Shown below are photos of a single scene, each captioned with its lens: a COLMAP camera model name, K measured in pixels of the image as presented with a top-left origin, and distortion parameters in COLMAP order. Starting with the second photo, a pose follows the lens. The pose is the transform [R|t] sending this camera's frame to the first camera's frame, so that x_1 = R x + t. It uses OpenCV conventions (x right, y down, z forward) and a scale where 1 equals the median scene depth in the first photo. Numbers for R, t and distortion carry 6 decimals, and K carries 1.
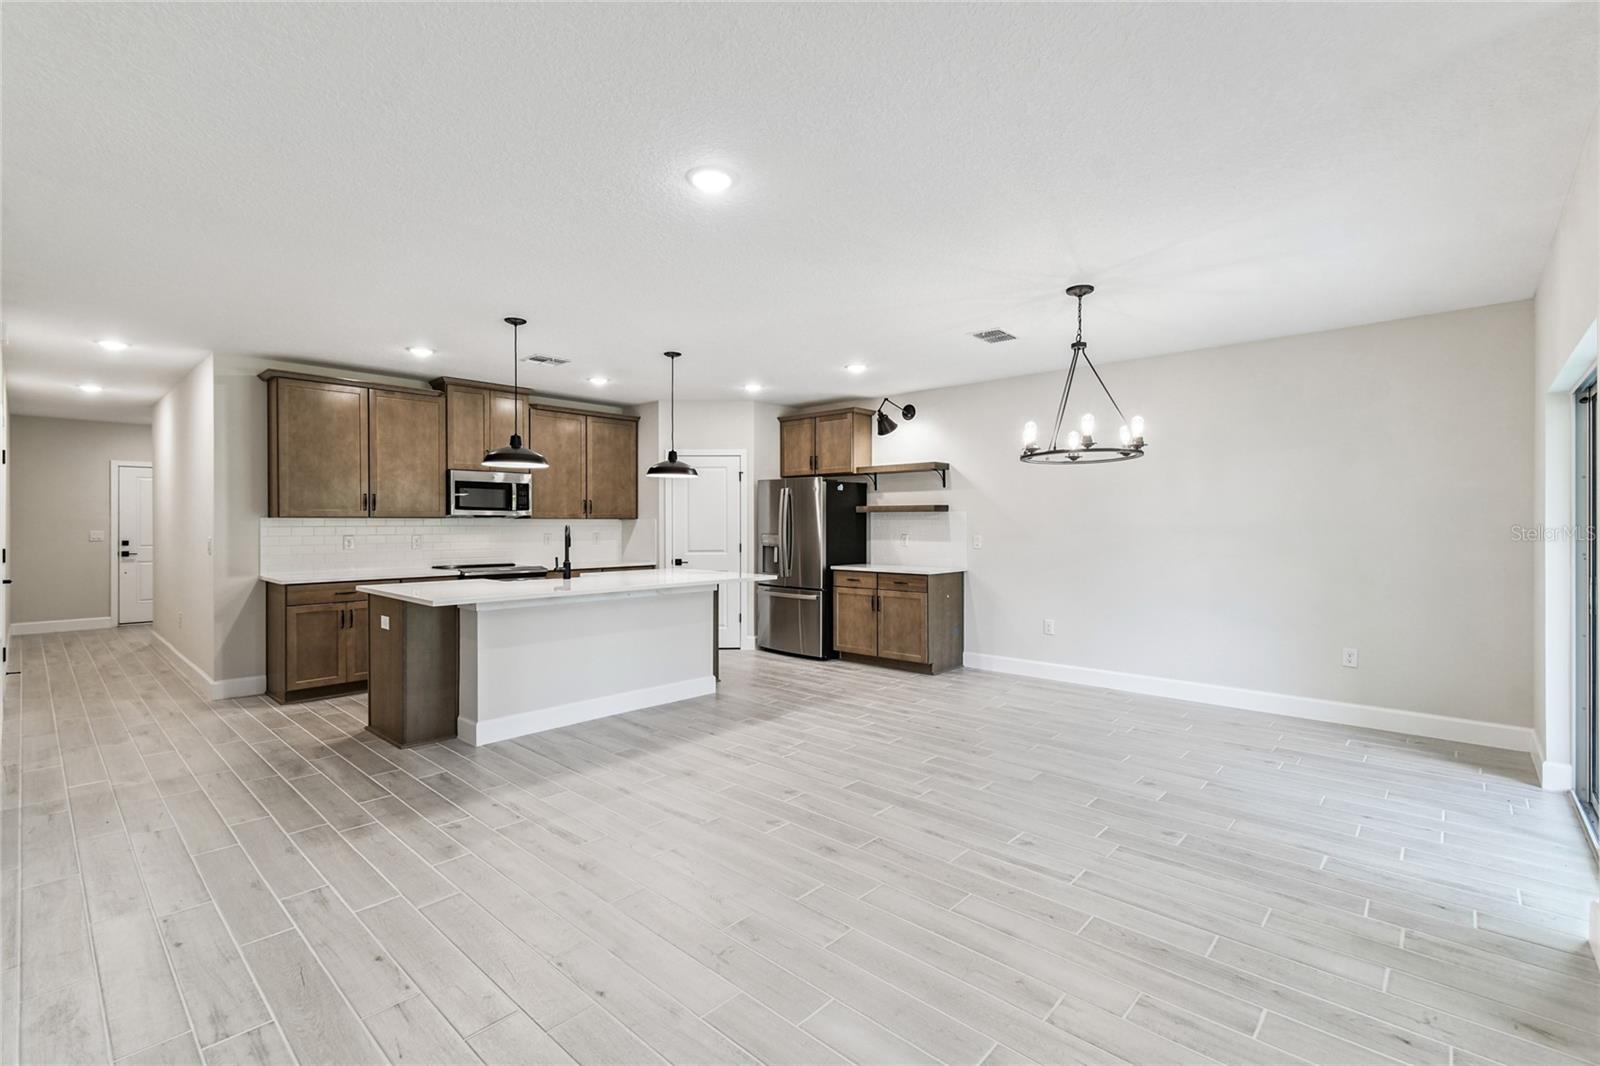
lens RADIAL K [[712.7, 0, 794.4], [0, 712.7, 525.2], [0, 0, 1]] dist [0.003567, -0.001738]
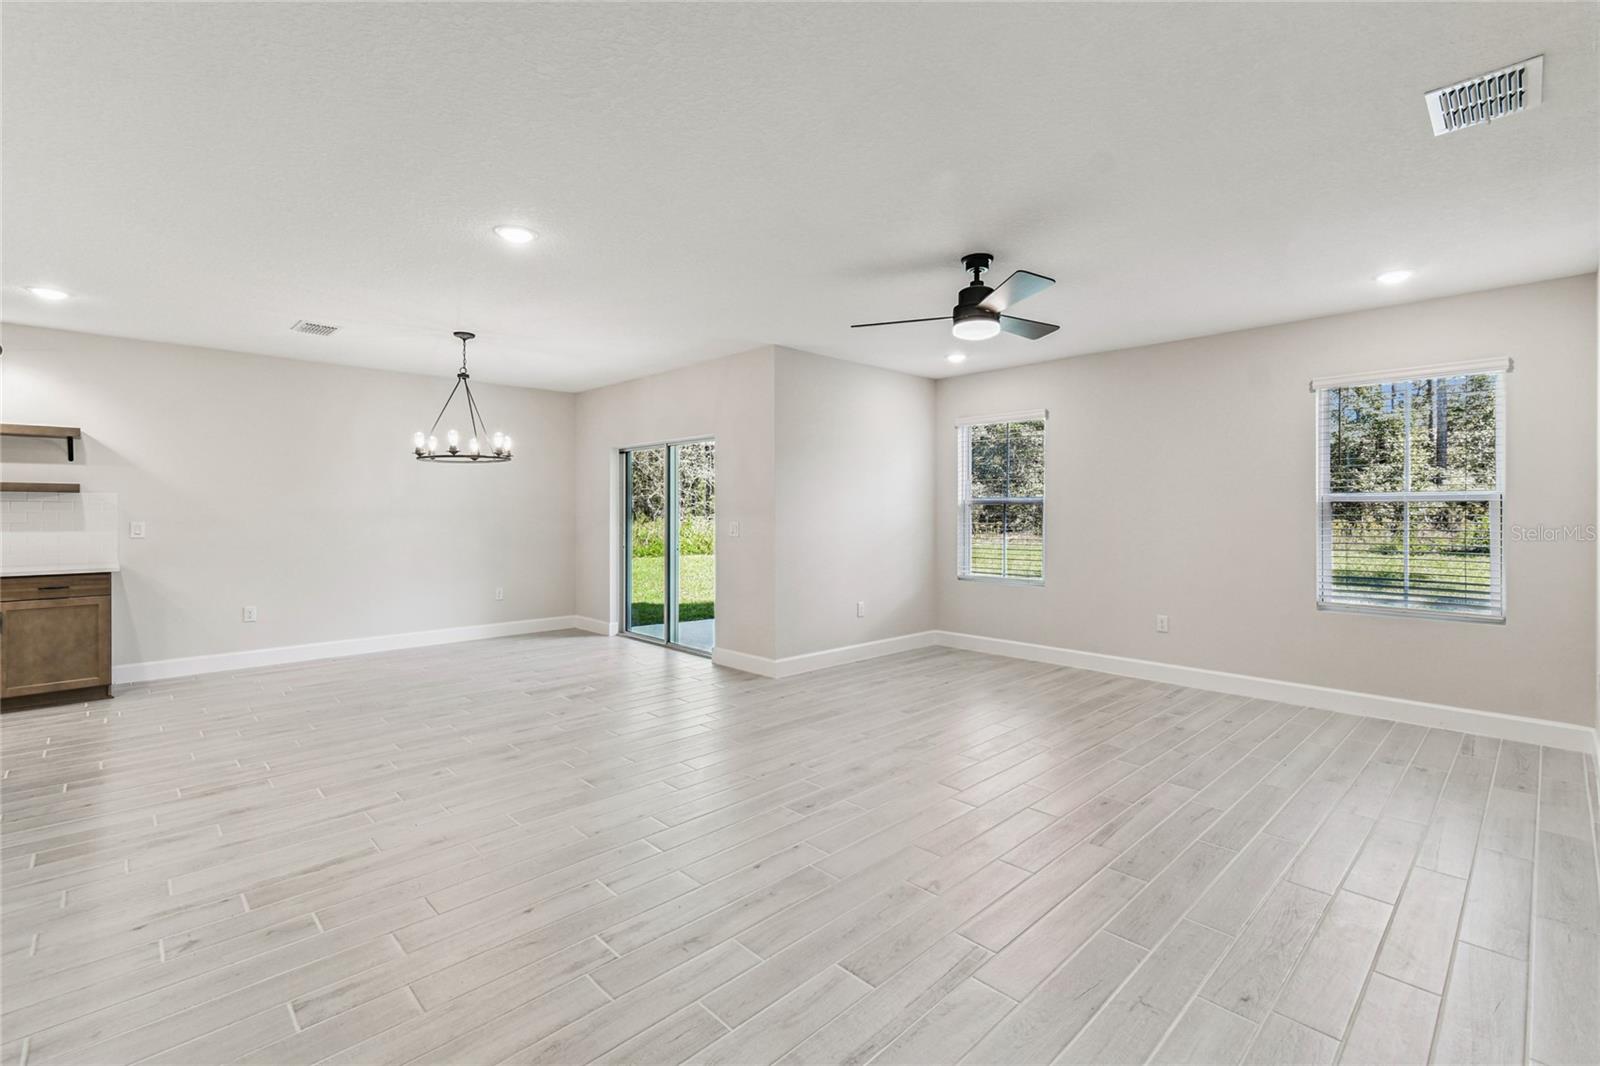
lens RADIAL K [[712.7, 0, 815.2], [0, 712.7, 509.7], [0, 0, 1]] dist [0.003567, -0.001738]
pose [[0.035308, 0.000797, 0.999376, -0.632069], [-0.000060, 1.000000, -0.000795, 0.000113], [-0.999376, -0.000032, 0.035308, 0.202383]]
